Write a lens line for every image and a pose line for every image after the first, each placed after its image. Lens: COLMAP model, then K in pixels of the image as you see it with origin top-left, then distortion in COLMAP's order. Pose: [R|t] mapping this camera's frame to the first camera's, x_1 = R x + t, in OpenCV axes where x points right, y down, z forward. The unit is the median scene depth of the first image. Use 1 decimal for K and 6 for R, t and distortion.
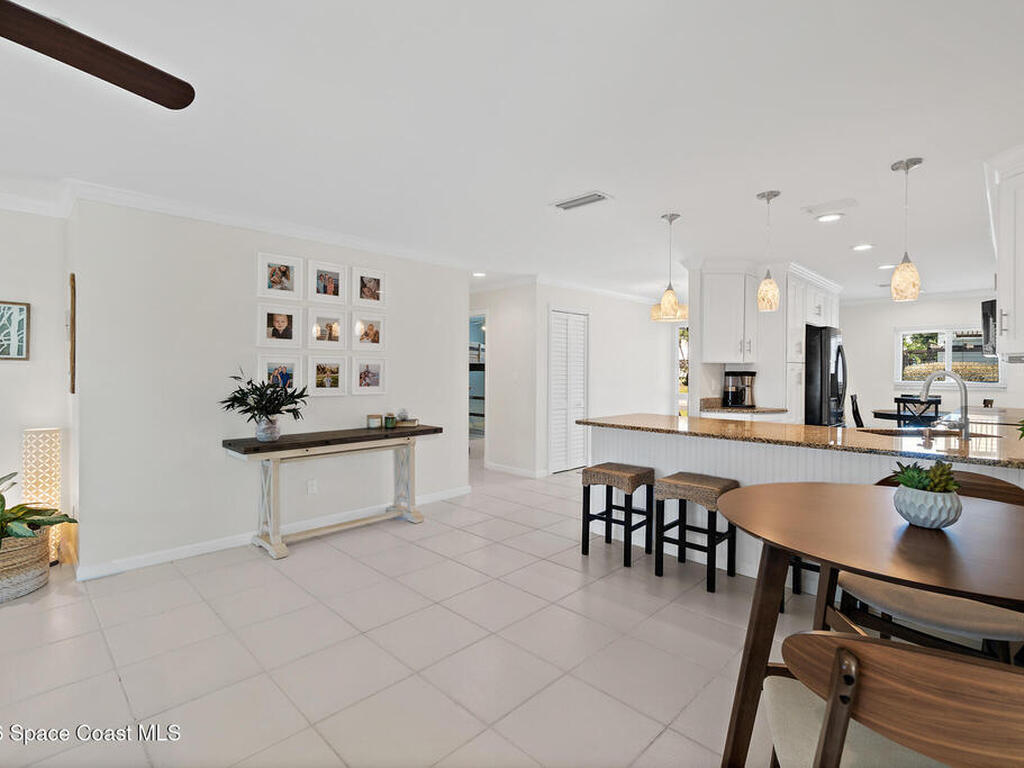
lens RADIAL K [[503.9, 0, 516.4], [0, 503.9, 378.4], [0, 0, 1]] dist [-0.010473, 0.003322]
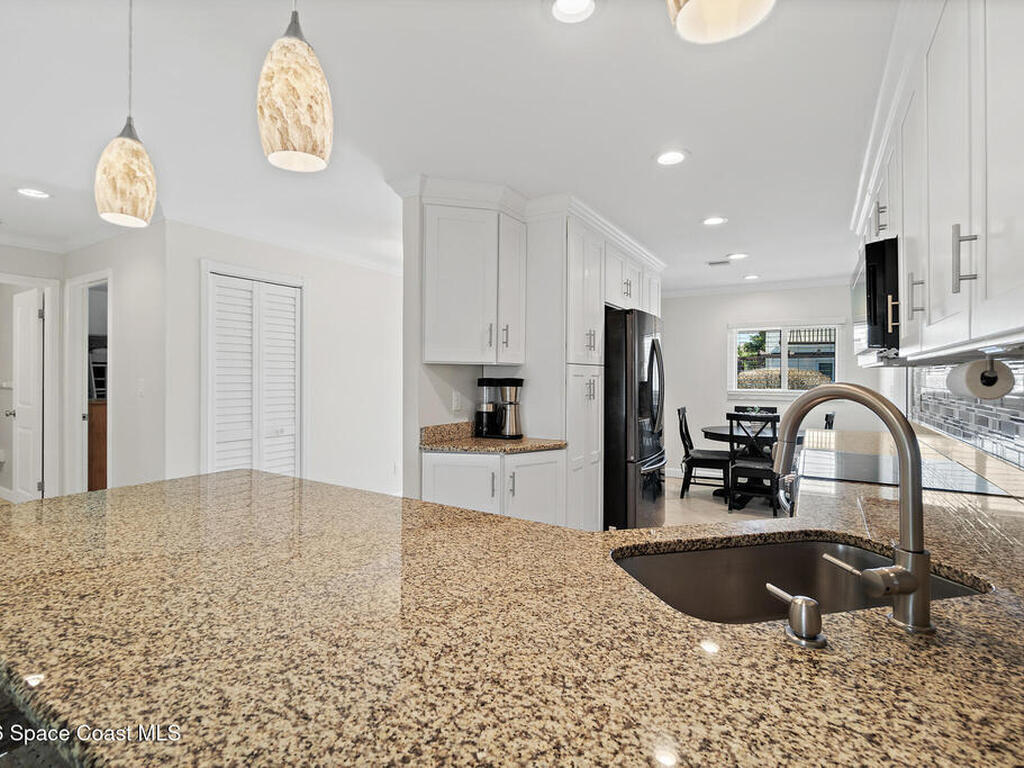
lens RADIAL K [[503.9, 0, 513.5], [0, 503.9, 378.8], [0, 0, 1]] dist [-0.010473, 0.003322]
pose [[0.971582, 0.002076, 0.236696, 0.306598], [-0.000361, 0.999973, -0.007290, -0.008609], [-0.236705, 0.006997, 0.971556, 0.396461]]
